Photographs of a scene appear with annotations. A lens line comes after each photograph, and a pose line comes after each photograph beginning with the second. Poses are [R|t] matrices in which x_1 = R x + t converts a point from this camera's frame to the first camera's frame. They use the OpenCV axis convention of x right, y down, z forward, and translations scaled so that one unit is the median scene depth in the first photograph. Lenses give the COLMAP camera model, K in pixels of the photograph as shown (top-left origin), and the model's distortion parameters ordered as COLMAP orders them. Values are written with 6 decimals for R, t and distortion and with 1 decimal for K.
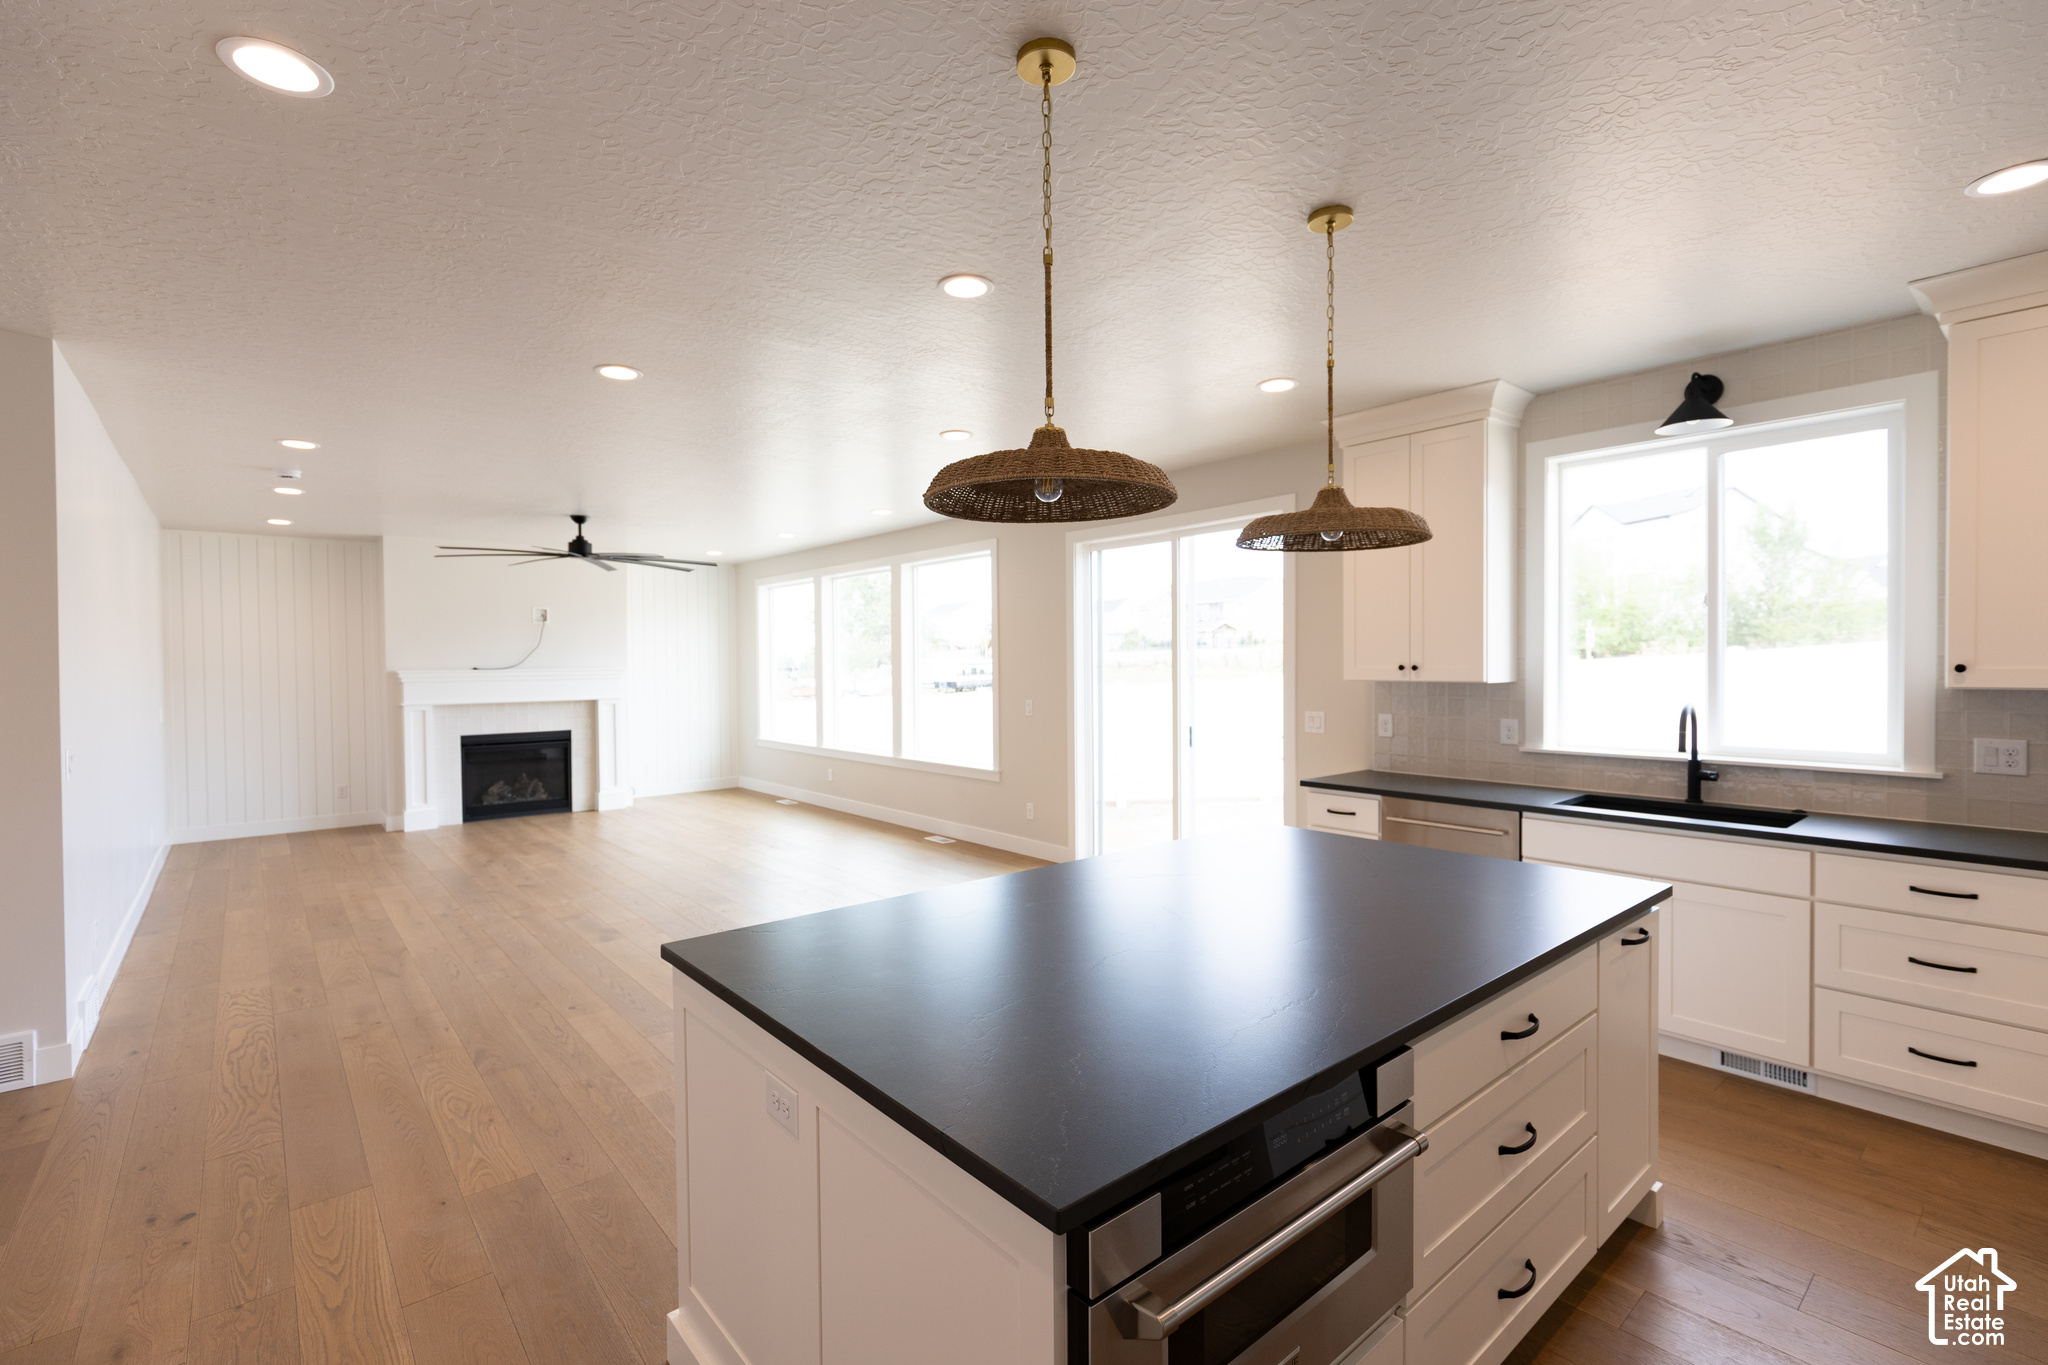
lens RADIAL K [[912.9, 0, 1024.0], [0, 912.9, 682.5], [0, 0, 1]] dist [0.000175, -0.000804]
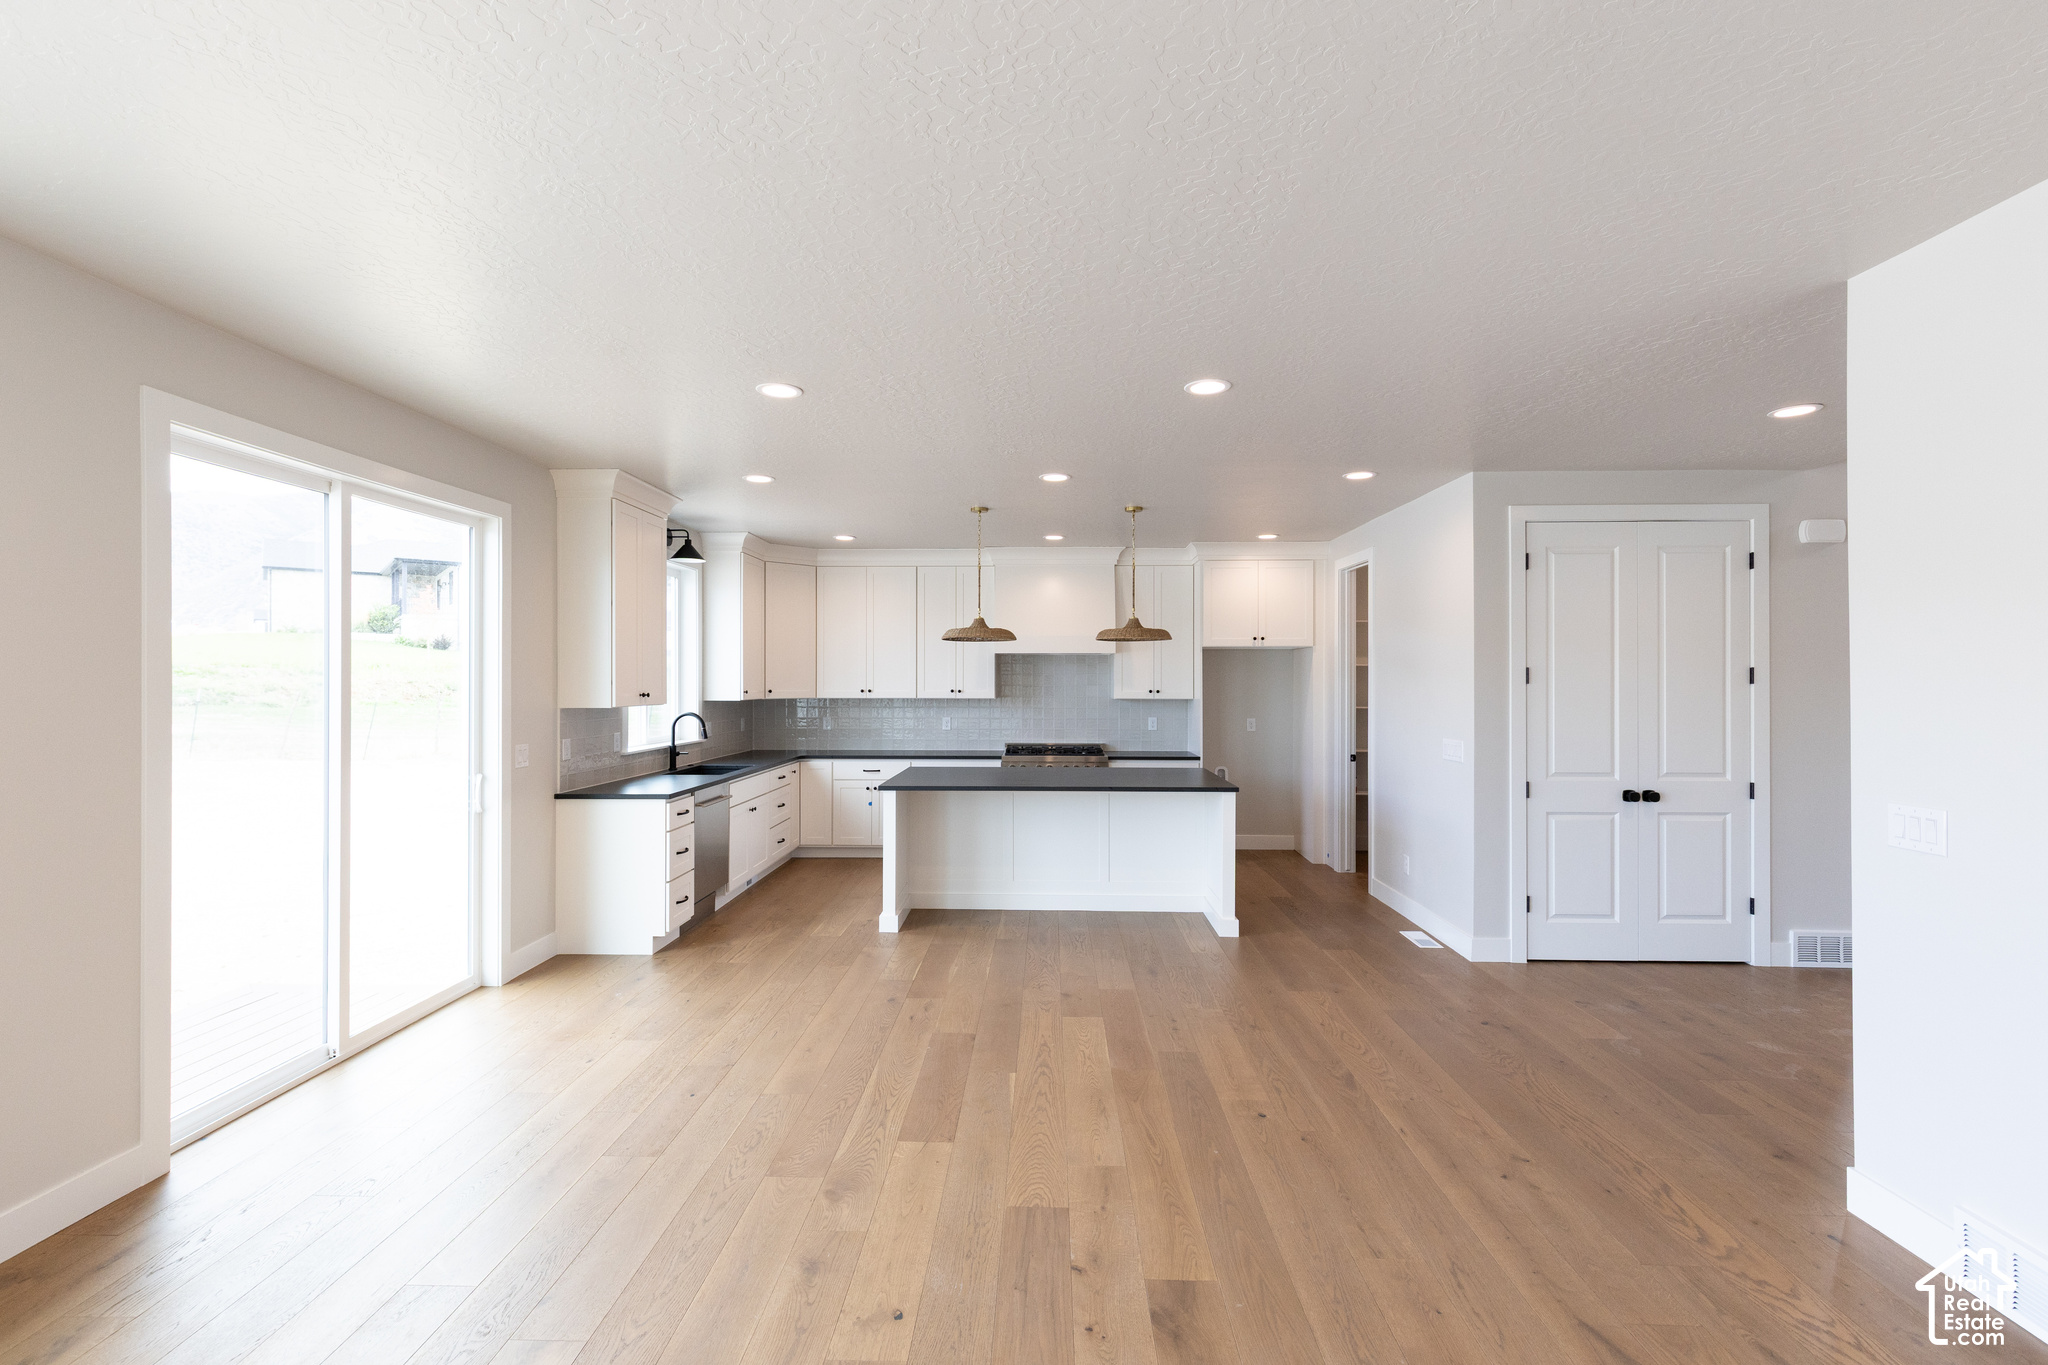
lens RADIAL K [[912.9, 0, 1024.0], [0, 912.9, 682.5], [0, 0, 1]] dist [0.000175, -0.000804]
pose [[-0.742471, 0.007275, 0.669839, -0.933393], [0.020151, 0.999731, 0.011478, -0.042364], [-0.669575, 0.022020, -0.742418, 1.832281]]
